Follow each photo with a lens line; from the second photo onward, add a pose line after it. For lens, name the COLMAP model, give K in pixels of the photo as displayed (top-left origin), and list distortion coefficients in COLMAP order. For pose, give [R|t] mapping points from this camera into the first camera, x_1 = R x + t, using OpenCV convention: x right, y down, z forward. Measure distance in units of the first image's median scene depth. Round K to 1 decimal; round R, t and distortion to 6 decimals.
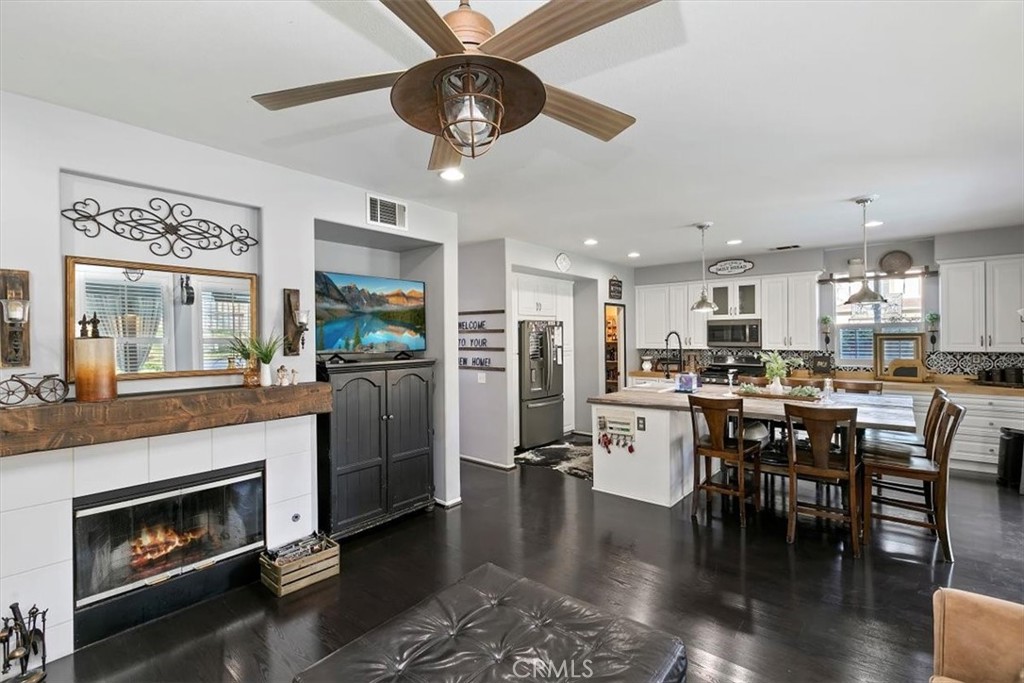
lens RADIAL K [[466.9, 0, 509.8], [0, 466.9, 336.5], [0, 0, 1]] dist [0.002491, 0.000052]
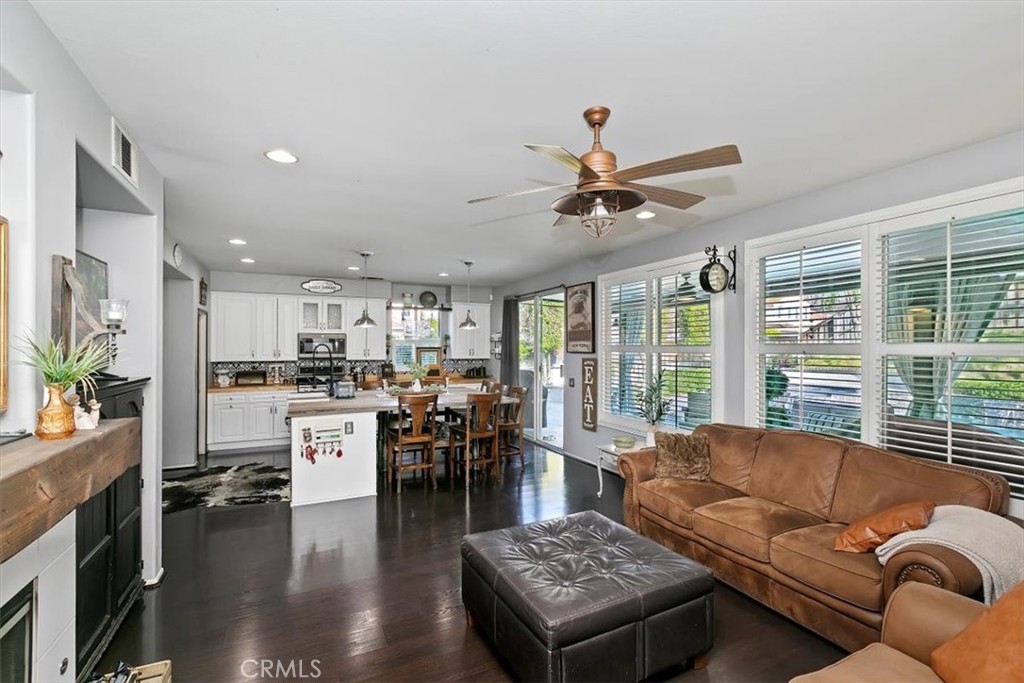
lens RADIAL K [[456.0, 0, 524.1], [0, 456.0, 342.1], [0, 0, 1]] dist [-0.000594, -0.000006]
pose [[0.389305, 0.018254, 0.920928, -0.376664], [-0.003672, 0.999826, -0.018266, 0.002912], [-0.921102, 0.003729, 0.389305, 0.142345]]
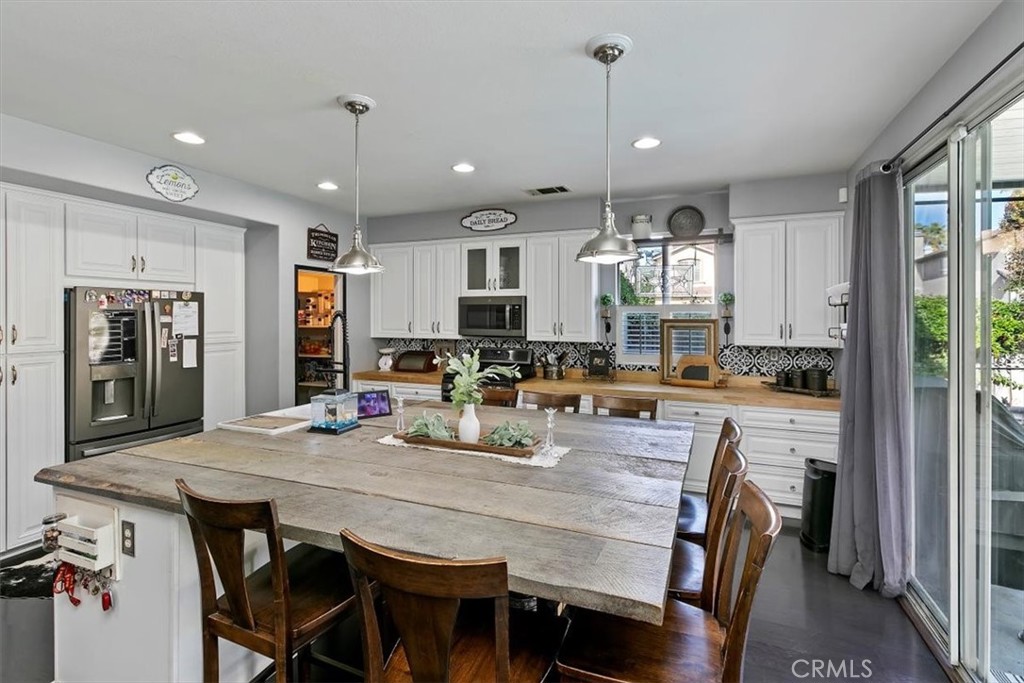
lens RADIAL K [[481.4, 0, 510.5], [0, 481.4, 314.3], [0, 0, 1]] dist [0.001197, 0.000037]
pose [[0.954773, 0.012803, 0.297059, 0.325074], [-0.010883, 0.999908, -0.008114, -0.005038], [-0.297135, 0.004514, 0.954825, 0.346619]]
